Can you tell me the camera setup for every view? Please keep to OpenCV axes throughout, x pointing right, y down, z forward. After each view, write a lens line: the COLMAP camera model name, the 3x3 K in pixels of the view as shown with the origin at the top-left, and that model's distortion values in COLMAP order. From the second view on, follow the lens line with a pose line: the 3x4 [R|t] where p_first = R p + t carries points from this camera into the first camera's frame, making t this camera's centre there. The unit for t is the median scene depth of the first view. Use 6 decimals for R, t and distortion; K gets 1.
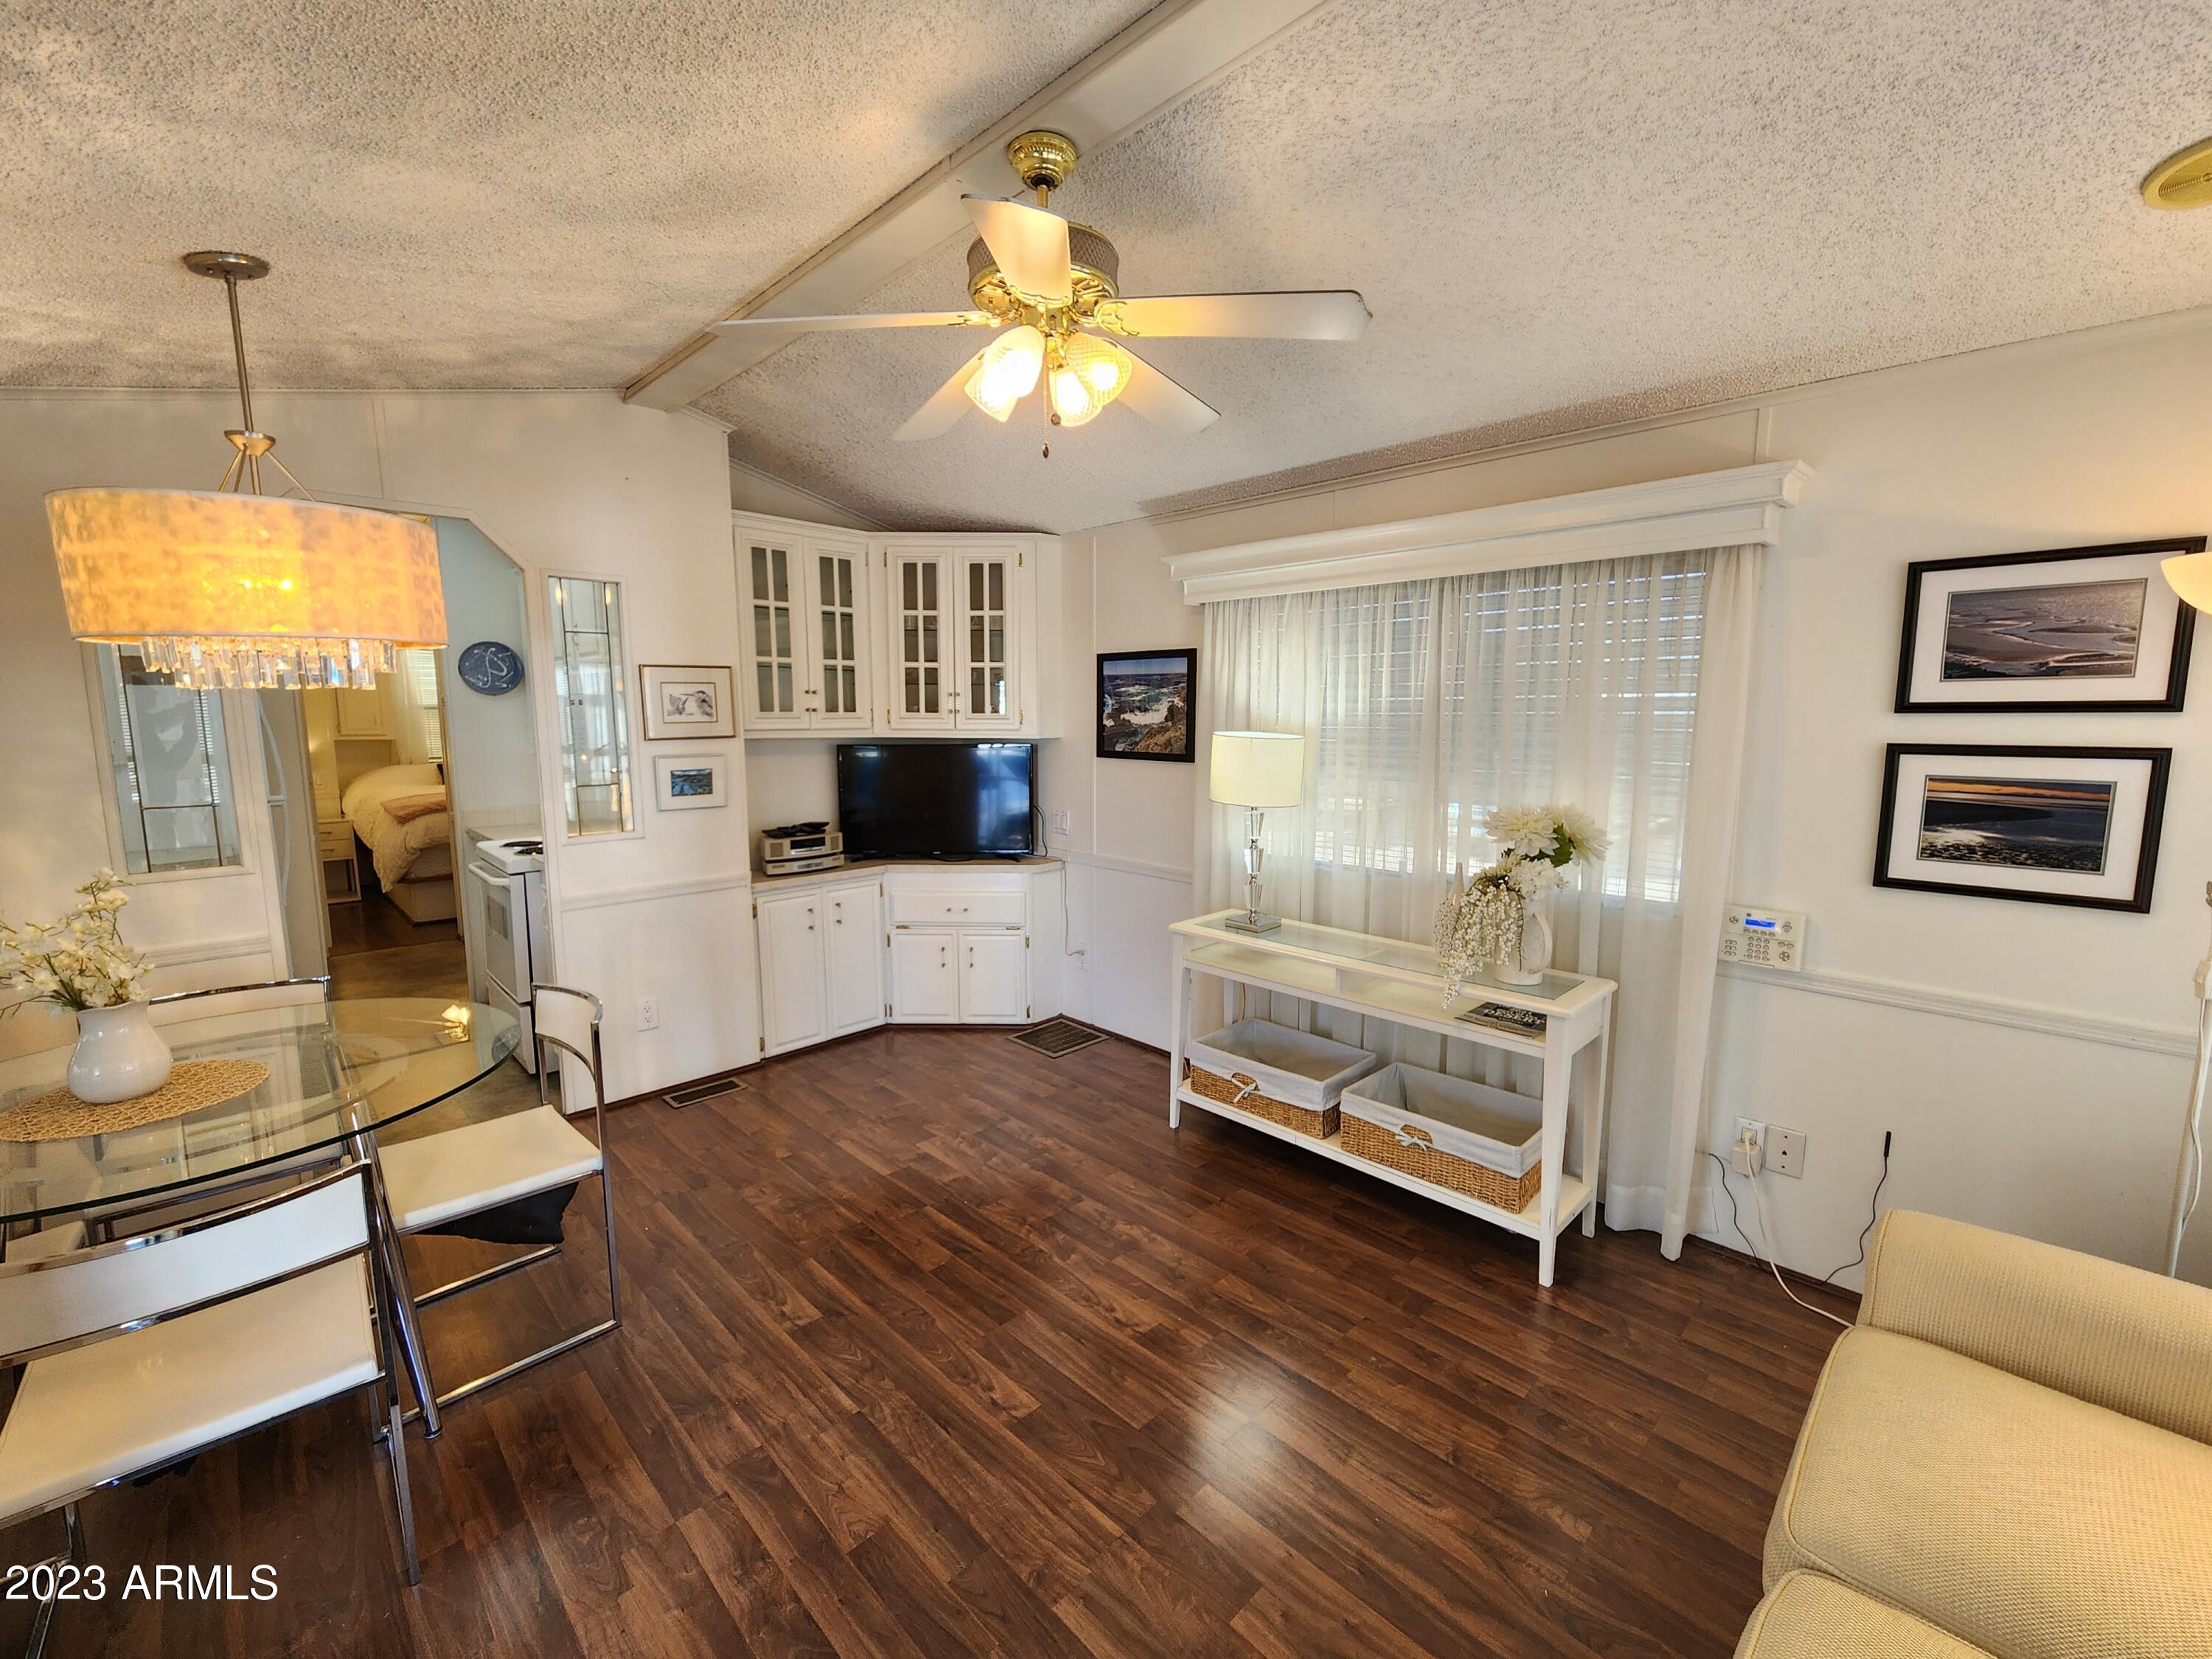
lens RADIAL K [[890.8, 0, 1094.1], [0, 890.8, 838.8], [0, 0, 1]] dist [-0.024383, 0.006563]
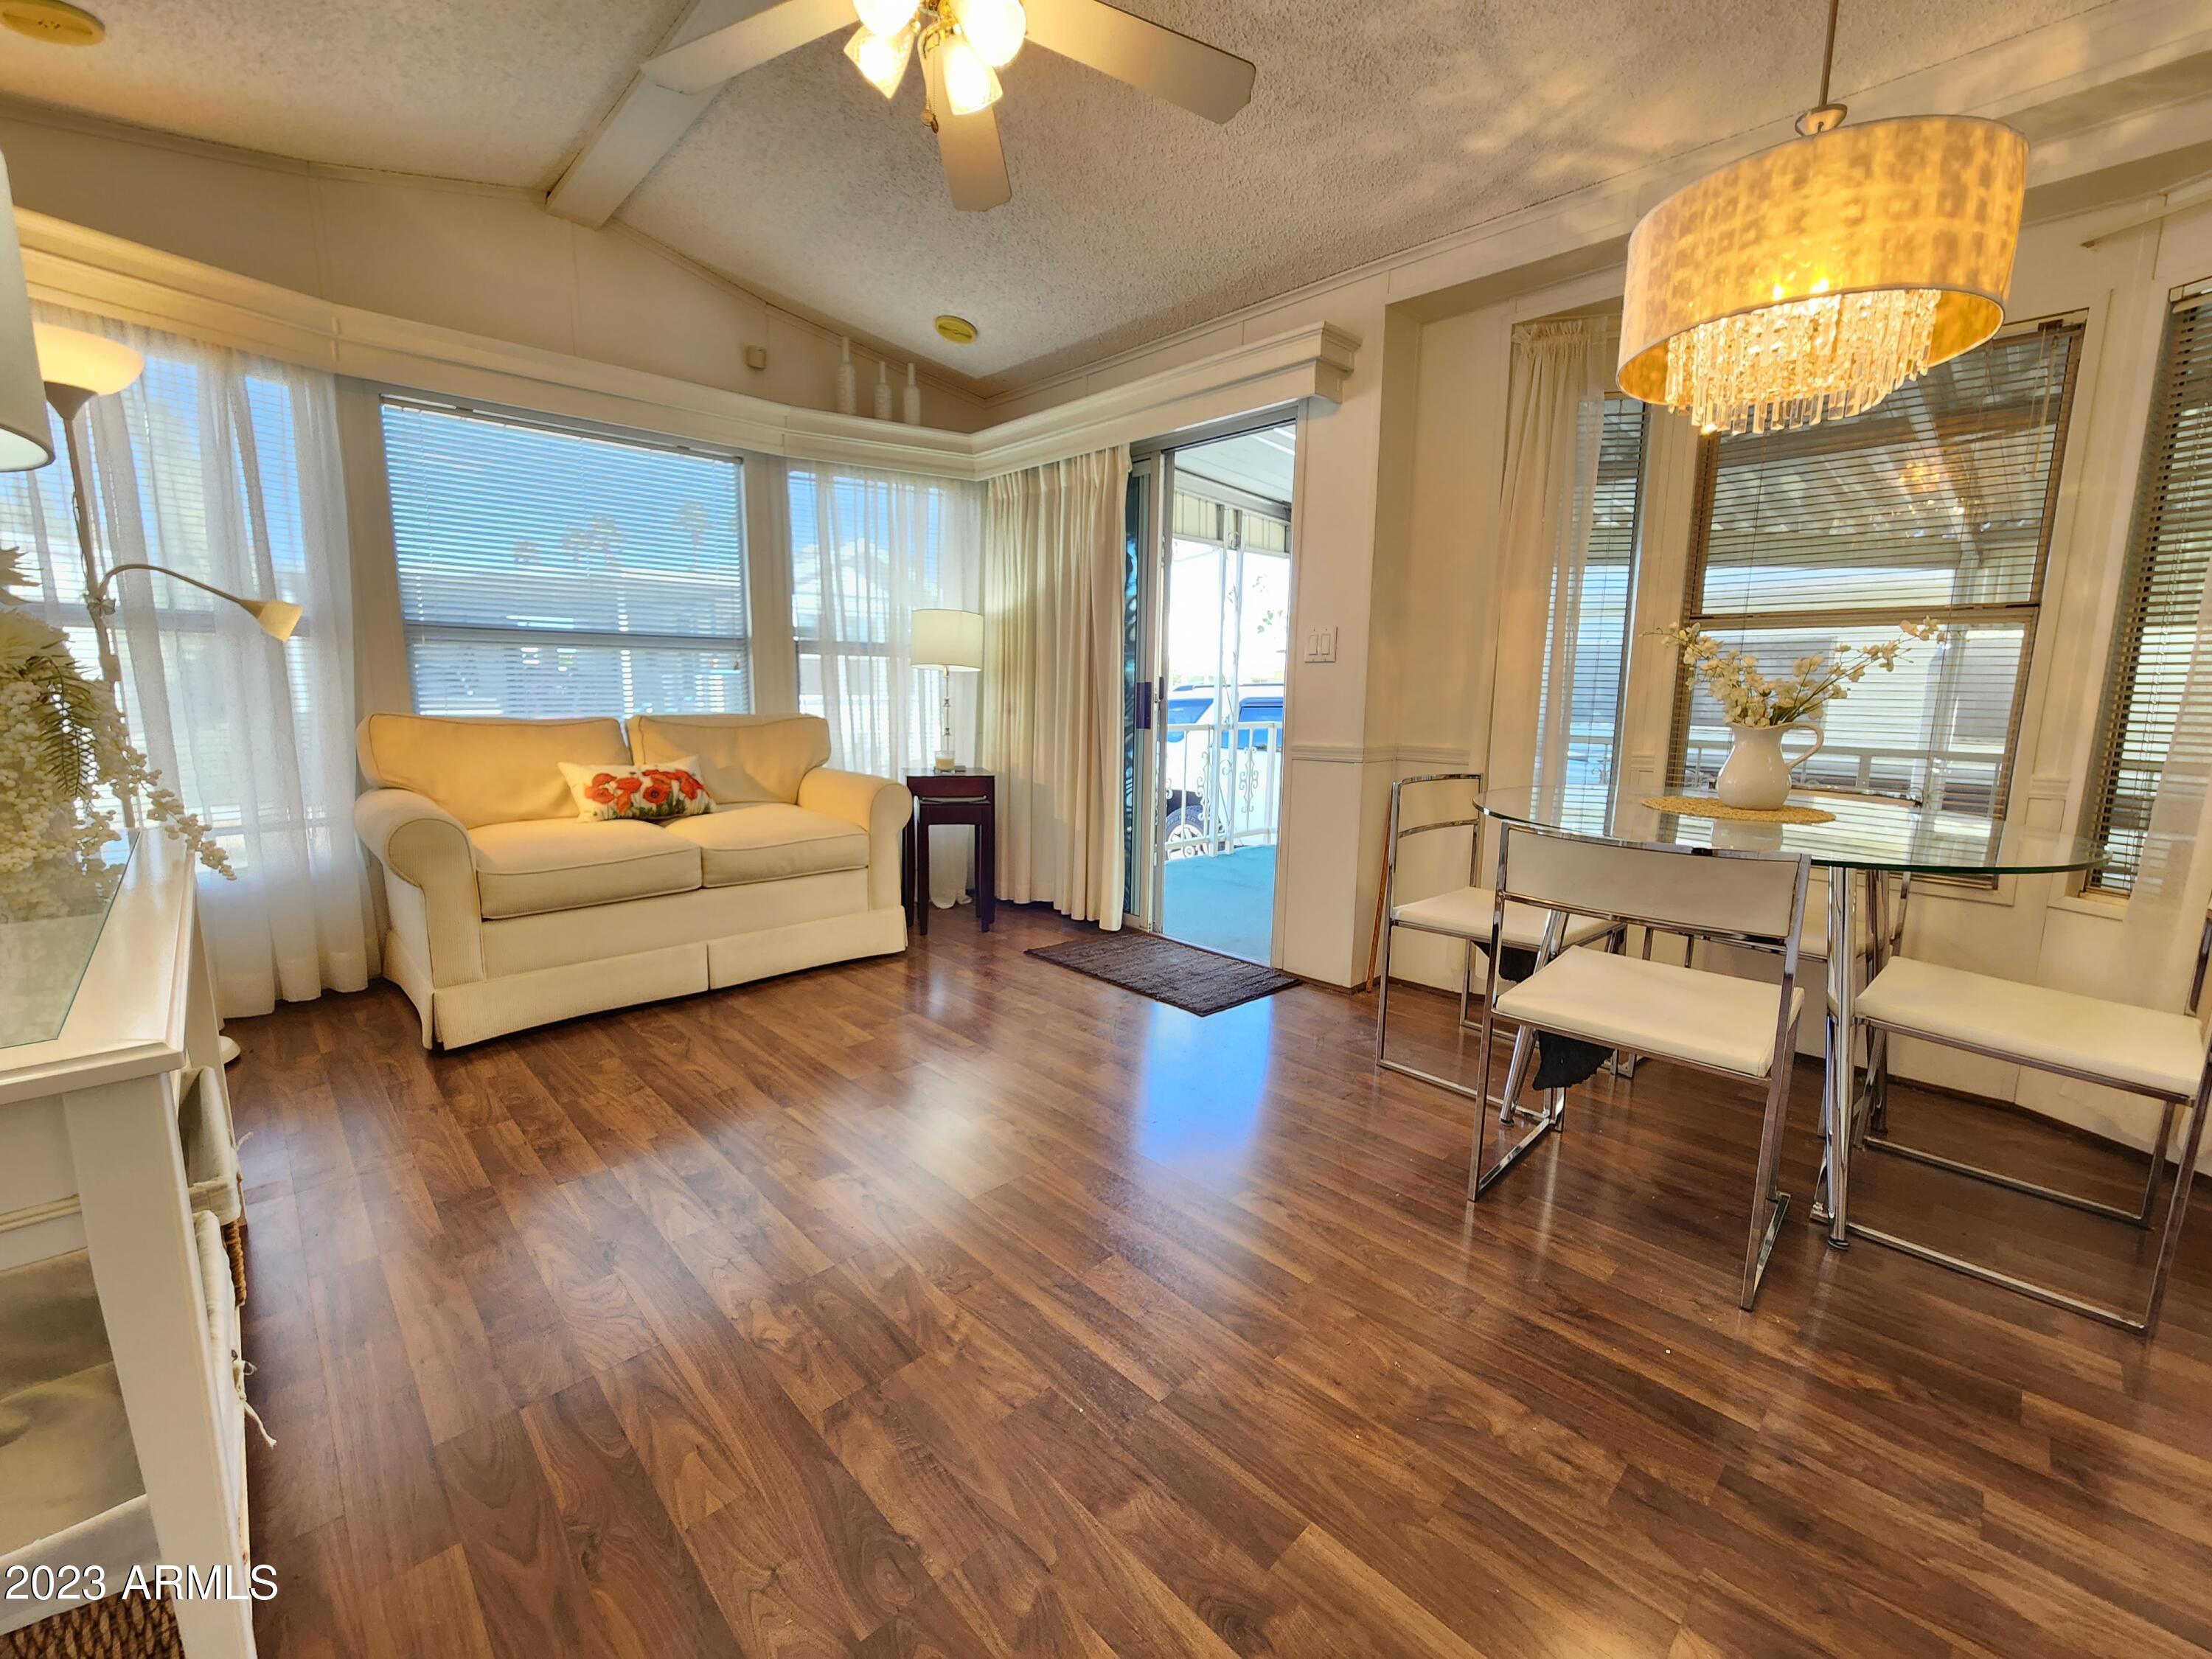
lens RADIAL K [[890.8, 0, 1095.3], [0, 890.8, 827.9], [0, 0, 1]] dist [-0.024383, 0.006563]
pose [[-0.999946, -0.010158, 0.002245, -0.152218], [-0.009075, 0.957227, 0.289194, -0.012130], [-0.005086, 0.289158, -0.957268, 1.352684]]
